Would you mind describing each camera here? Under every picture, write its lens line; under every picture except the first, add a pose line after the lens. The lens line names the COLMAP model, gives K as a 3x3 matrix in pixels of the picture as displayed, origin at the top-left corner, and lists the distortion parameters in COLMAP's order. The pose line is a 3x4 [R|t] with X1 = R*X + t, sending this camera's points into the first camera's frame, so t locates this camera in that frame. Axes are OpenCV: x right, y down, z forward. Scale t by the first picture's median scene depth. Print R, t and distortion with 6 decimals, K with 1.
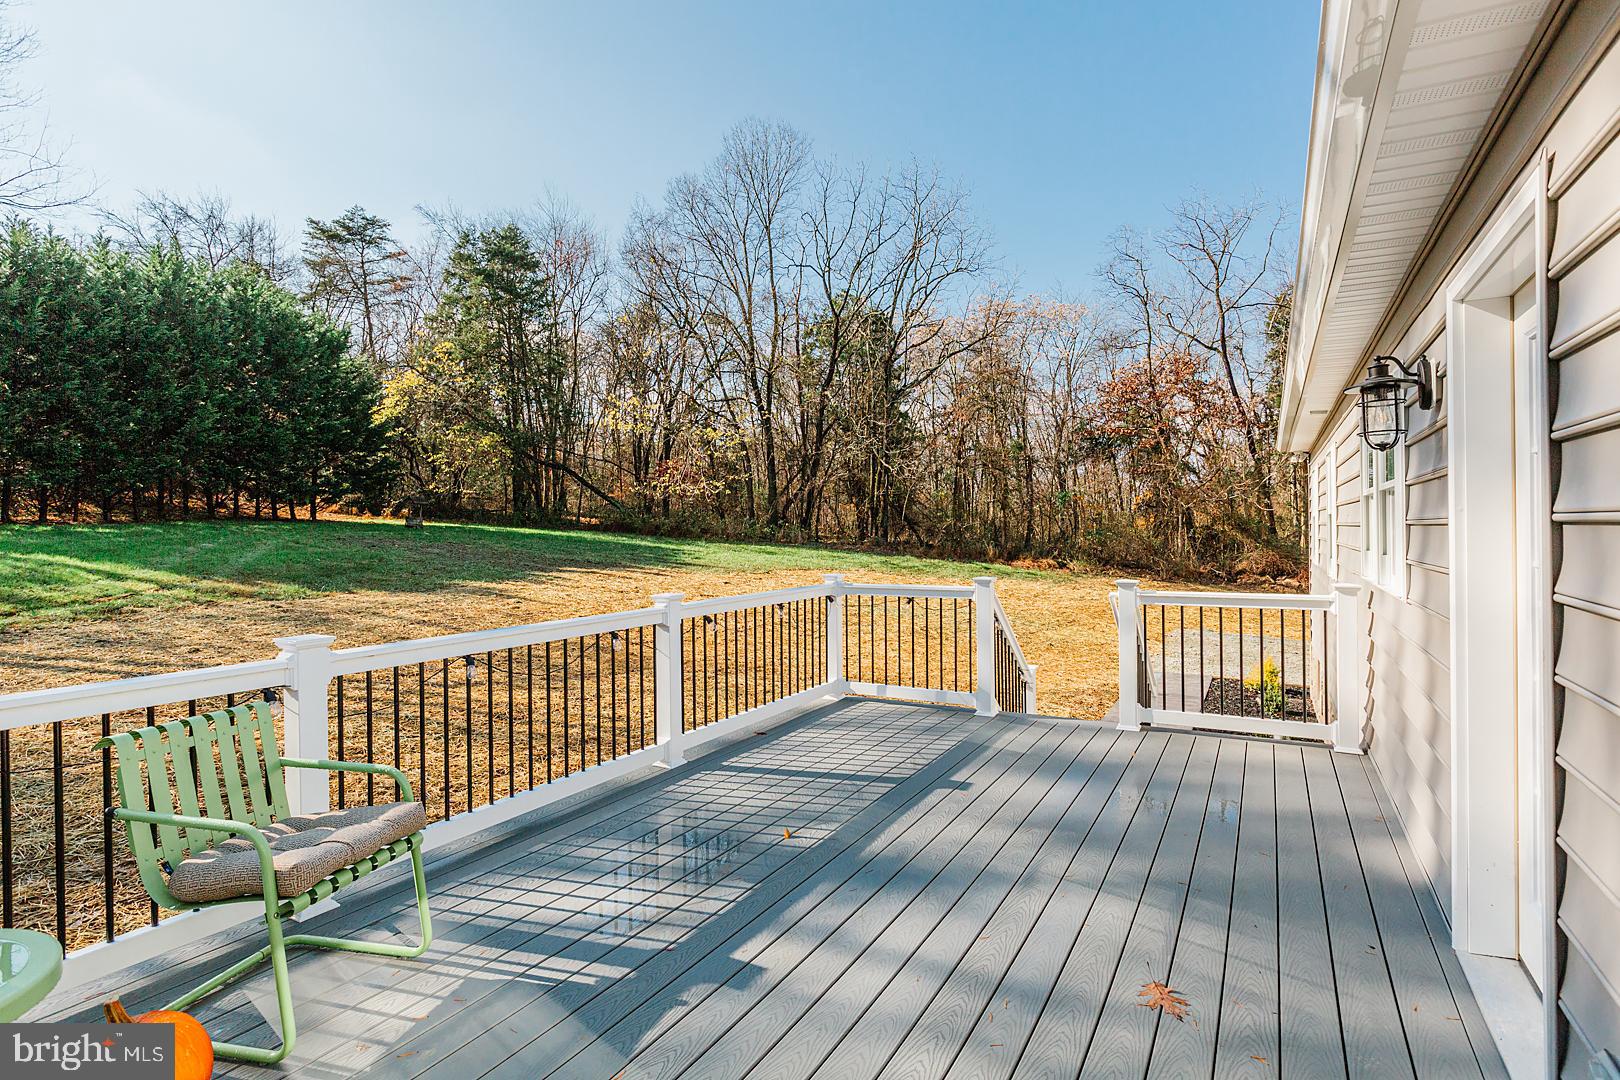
lens RADIAL K [[821.5, 0, 817.9], [0, 821.5, 539.9], [0, 0, 1]] dist [0.004581, -0.004160]
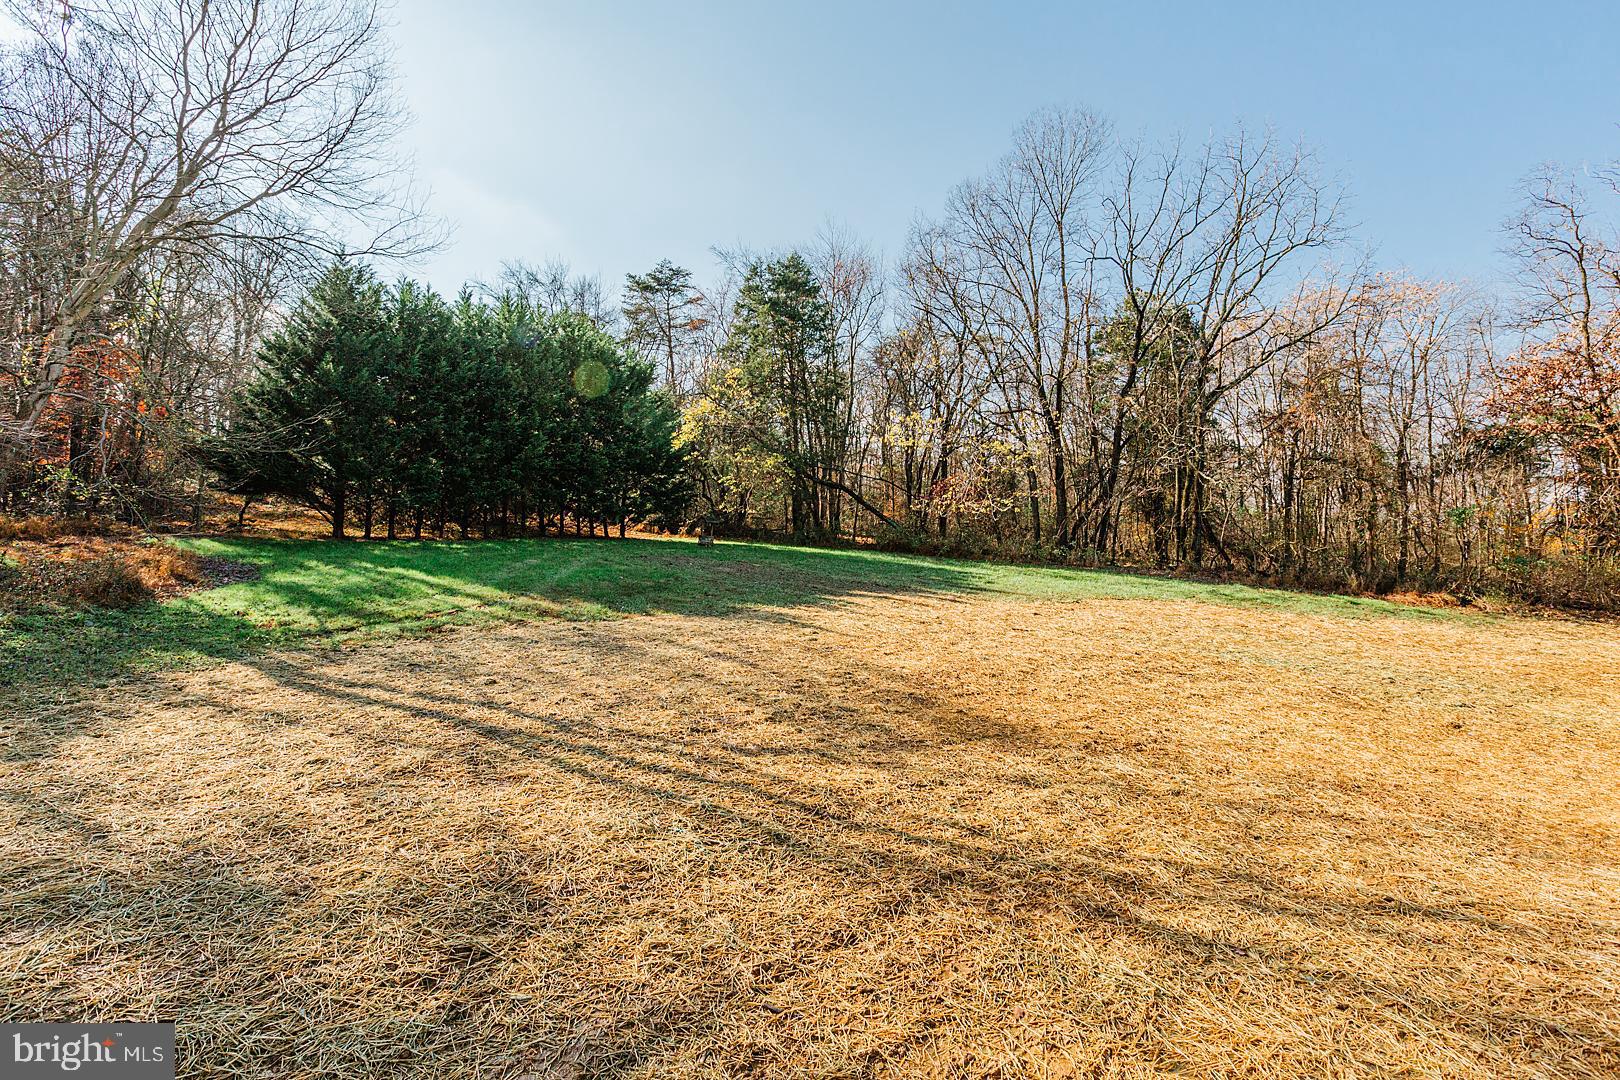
lens RADIAL K [[785.1, 0, 807.9], [0, 785.1, 539.6], [0, 0, 1]] dist [-0.000263, 0.000588]
pose [[0.947794, 0.006419, -0.318819, -0.048648], [-0.013998, 0.999671, -0.021487, -0.002954], [0.318576, 0.024828, 0.947572, 0.092449]]
